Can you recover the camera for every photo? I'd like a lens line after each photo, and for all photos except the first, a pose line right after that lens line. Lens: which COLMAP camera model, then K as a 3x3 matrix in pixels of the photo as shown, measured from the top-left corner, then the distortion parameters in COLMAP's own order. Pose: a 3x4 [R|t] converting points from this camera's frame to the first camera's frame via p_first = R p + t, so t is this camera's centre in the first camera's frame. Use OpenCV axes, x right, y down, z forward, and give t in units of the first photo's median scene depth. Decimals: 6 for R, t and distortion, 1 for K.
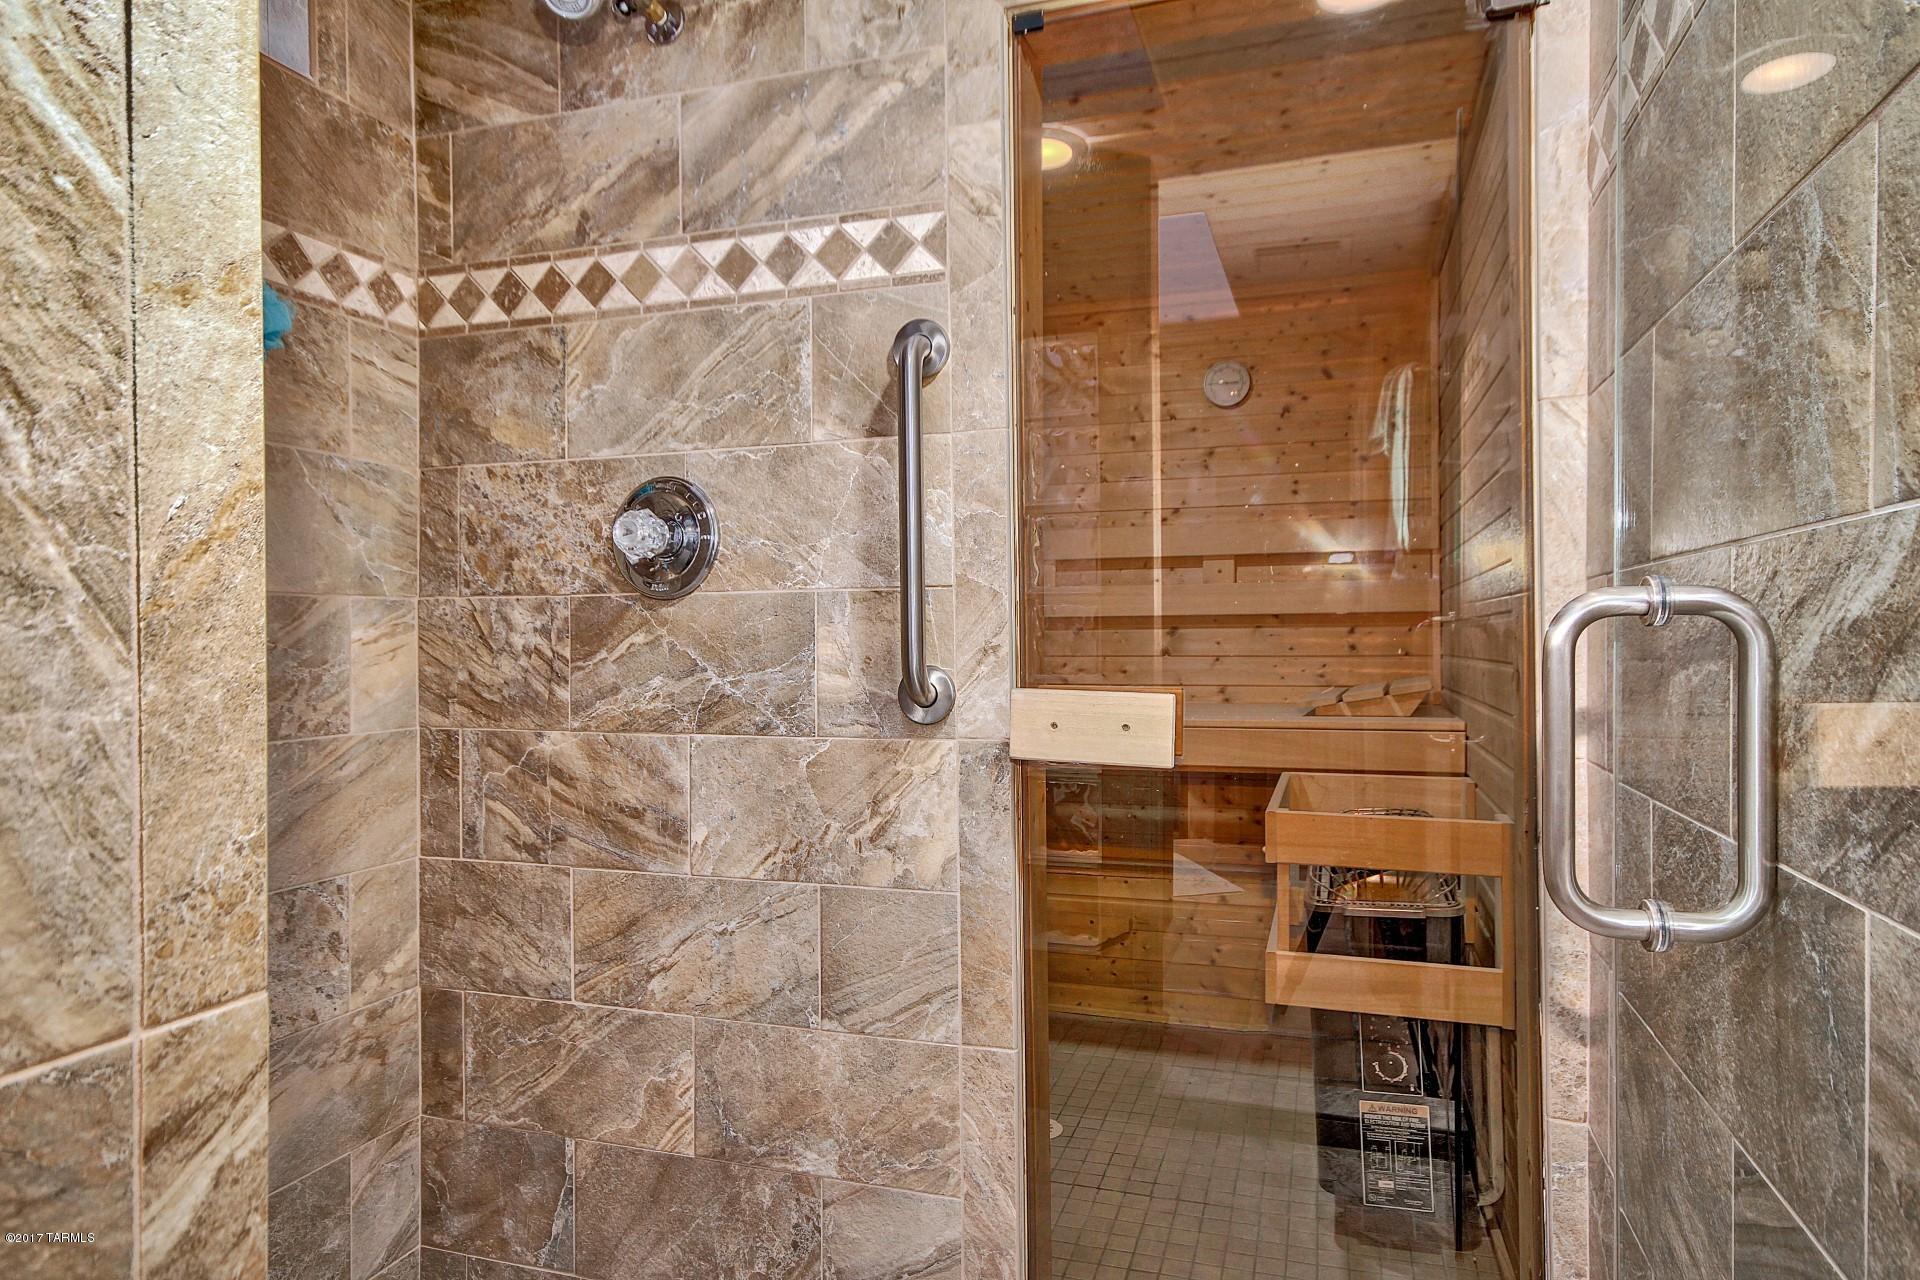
lens RADIAL K [[1097.2, 0, 960.0], [0, 1097.2, 640.0], [0, 0, 1]] dist [-0.002308, 0.000491]
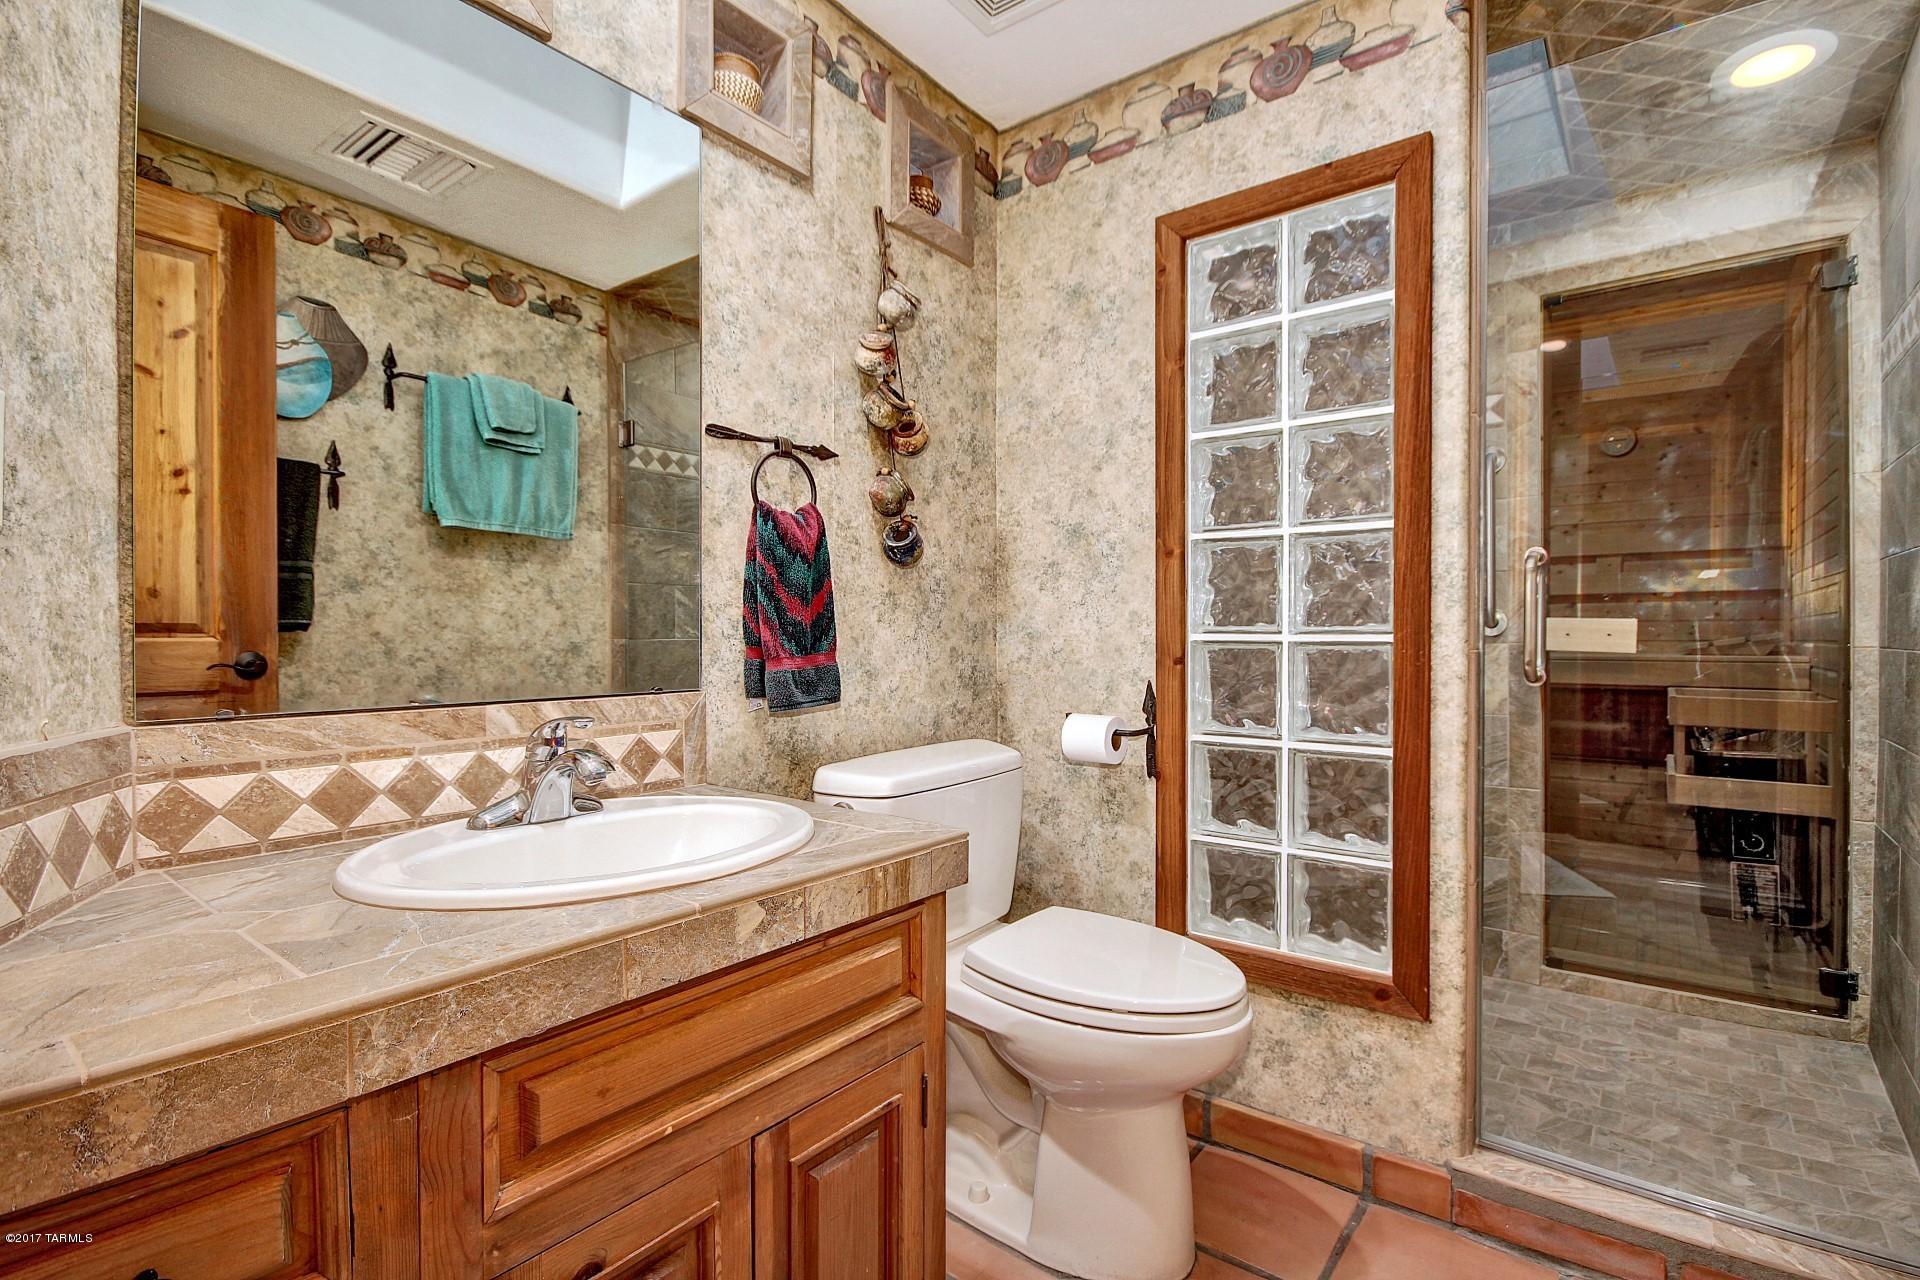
lens RADIAL K [[886.1, 0, 960.0], [0, 886.1, 640.0], [0, 0, 1]] dist [0.017122, -0.018713]
pose [[0.943587, 0.008541, -0.331014, -0.433231], [-0.006151, 0.999947, 0.008269, 0.076912], [0.331067, -0.005766, 0.943590, -0.973134]]
